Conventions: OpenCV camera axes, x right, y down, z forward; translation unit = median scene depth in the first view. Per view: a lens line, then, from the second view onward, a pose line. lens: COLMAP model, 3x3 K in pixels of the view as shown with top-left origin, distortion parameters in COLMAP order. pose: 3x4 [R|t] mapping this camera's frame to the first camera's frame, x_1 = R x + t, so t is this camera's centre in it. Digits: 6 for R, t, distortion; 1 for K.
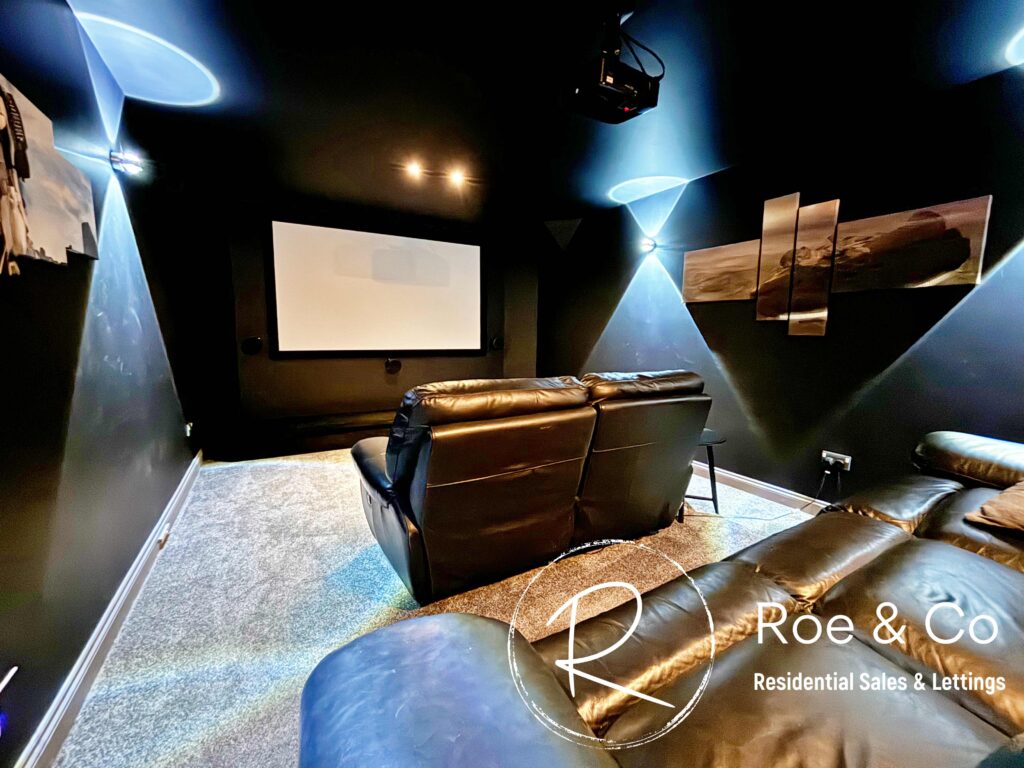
lens RADIAL K [[413.7, 0, 506.8], [0, 413.7, 383.1], [0, 0, 1]] dist [-0.002234, 0.001913]
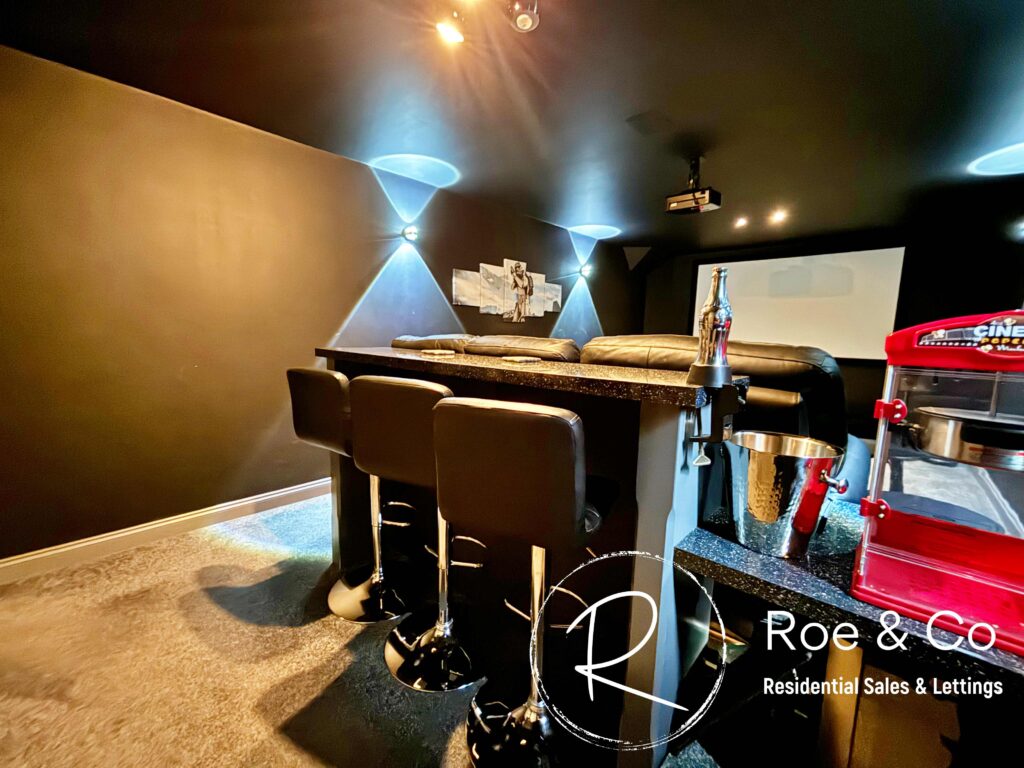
lens RADIAL K [[413.7, 0, 512.5], [0, 413.7, 385.6], [0, 0, 1]] dist [-0.002234, 0.001913]
pose [[0.314225, 0.120975, -0.941609, 1.251726], [-0.131581, 0.987824, 0.083003, 0.013299], [0.940186, 0.097817, 0.326317, -0.159454]]
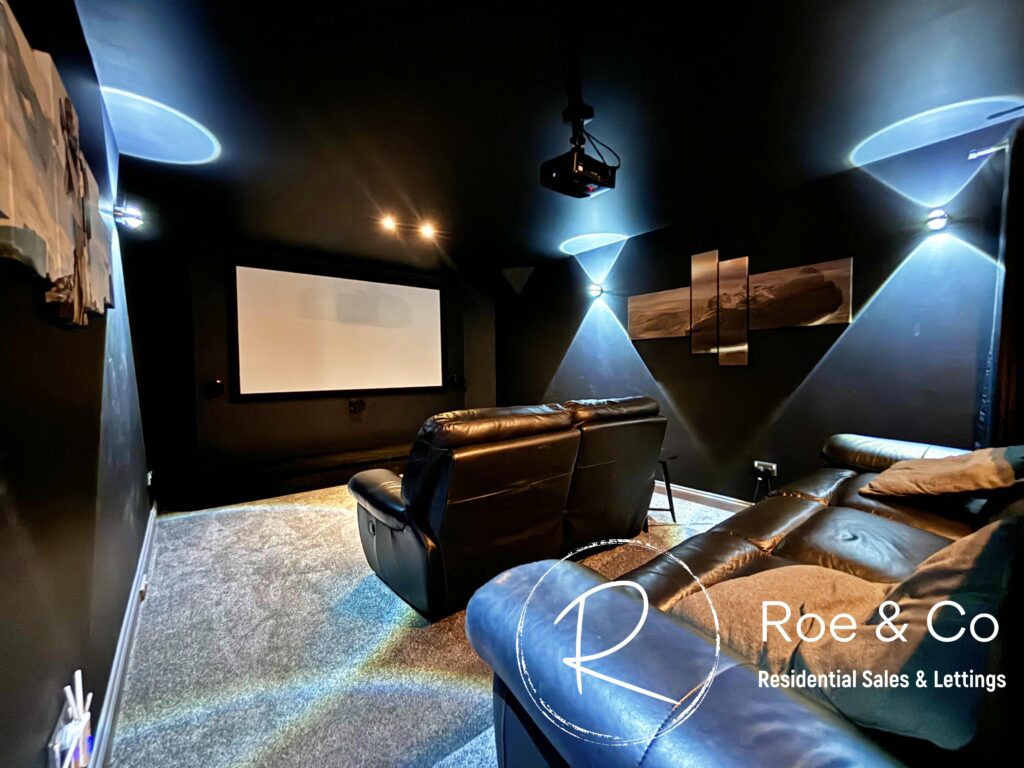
lens RADIAL K [[413.7, 0, 506.8], [0, 413.7, 384.4], [0, 0, 1]] dist [-0.002234, 0.001913]
pose [[0.989583, -0.030359, 0.140725, -0.115452], [0.042619, 0.995474, -0.084940, 0.017977], [-0.137509, 0.090053, 0.986398, -0.109853]]
